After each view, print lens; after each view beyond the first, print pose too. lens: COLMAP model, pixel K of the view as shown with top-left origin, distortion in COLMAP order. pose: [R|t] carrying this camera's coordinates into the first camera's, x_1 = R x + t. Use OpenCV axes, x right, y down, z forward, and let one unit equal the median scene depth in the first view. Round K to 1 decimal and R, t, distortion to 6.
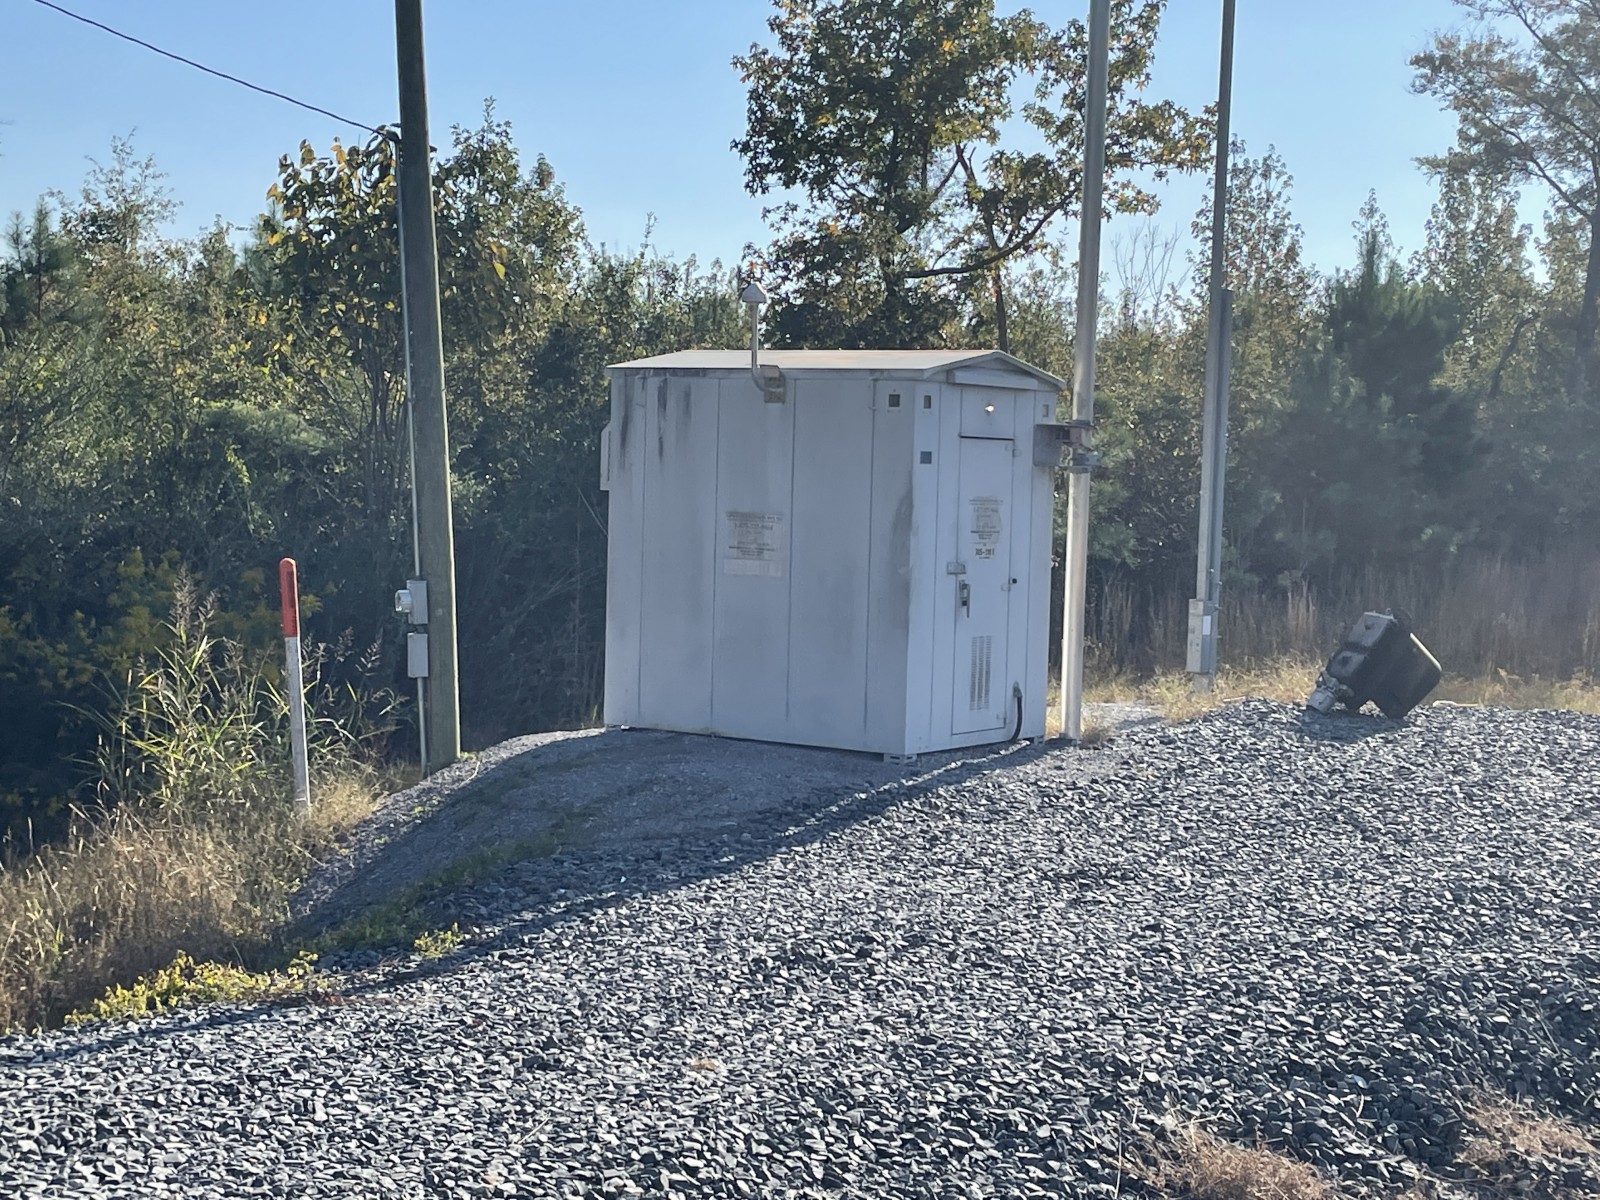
lens RADIAL K [[2490.1, 0, 800.0], [0, 2490.1, 600.0], [0, 0, 1]] dist [0.019164, 0.034222]
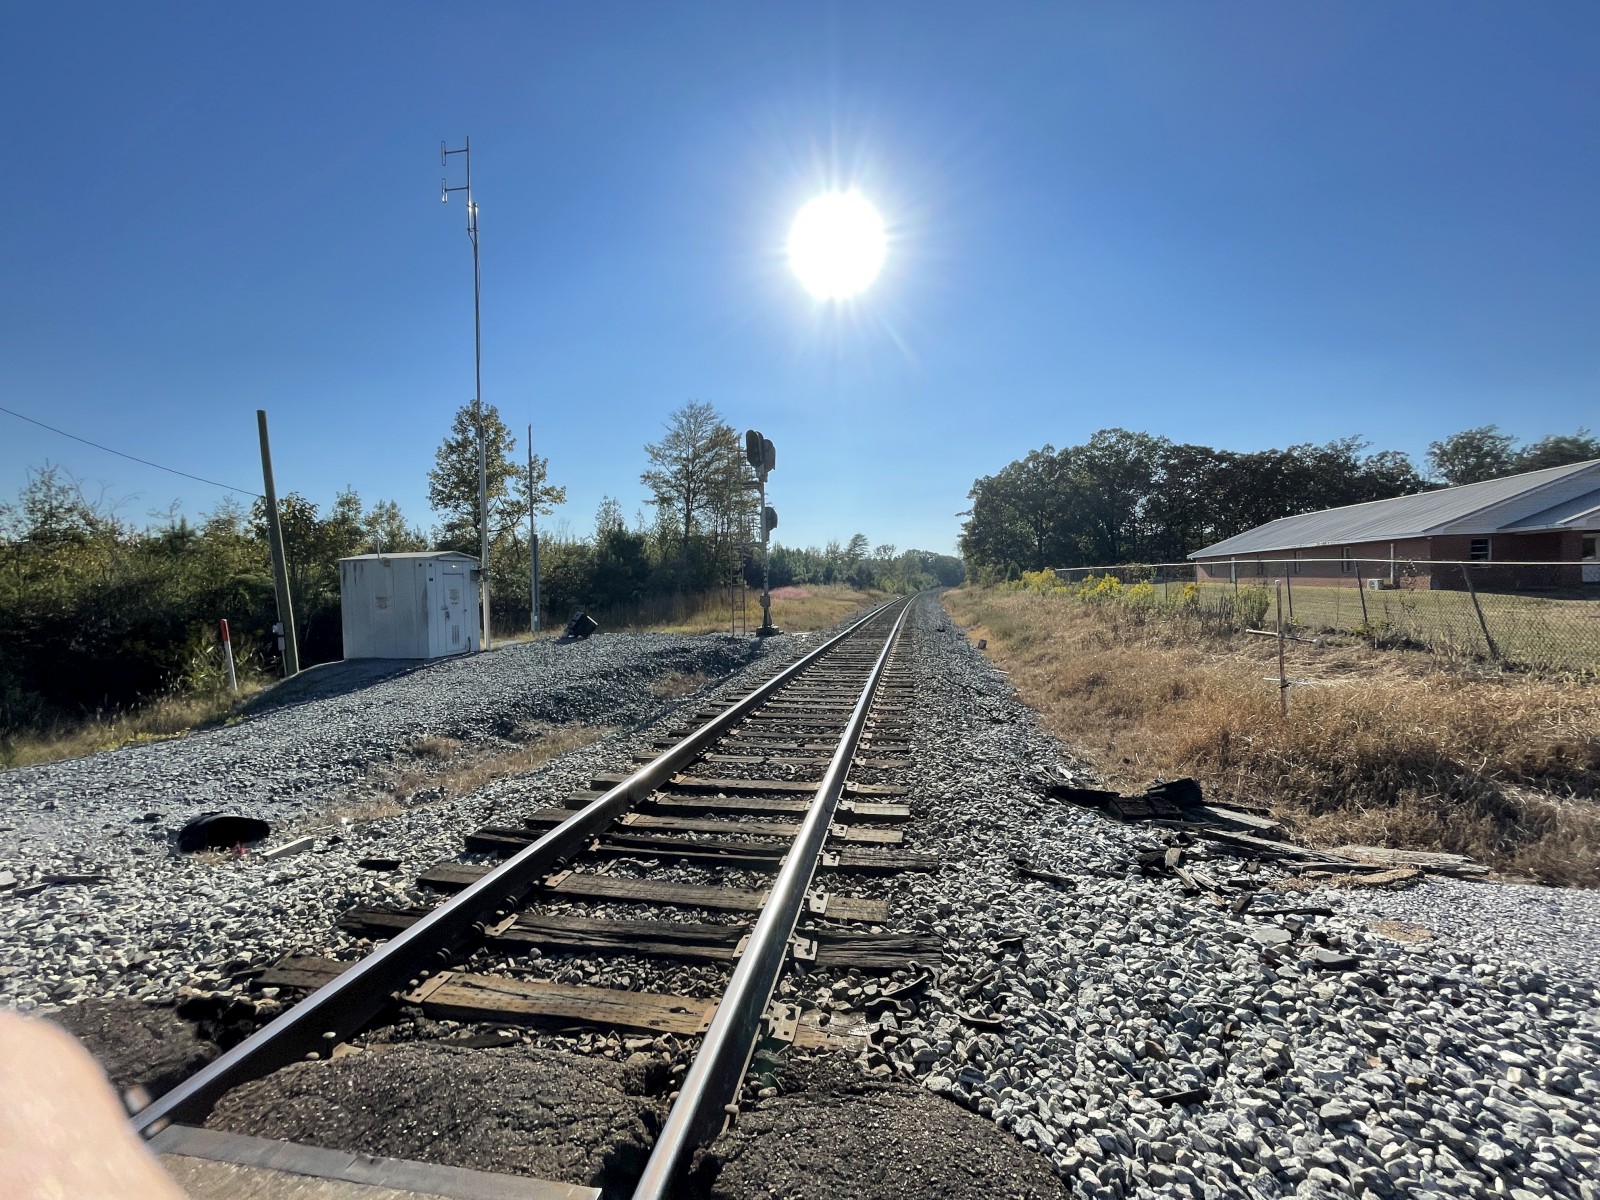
lens RADIAL K [[639.8, 0, 800.0], [0, 639.8, 600.0], [0, 0, 1]] dist [-0.013355, -0.000053]
pose [[0.909278, -0.063791, 0.411272, 0.080550], [0.072008, 0.997394, -0.004499, 0.009369], [-0.409913, 0.033705, 0.911502, -0.061233]]
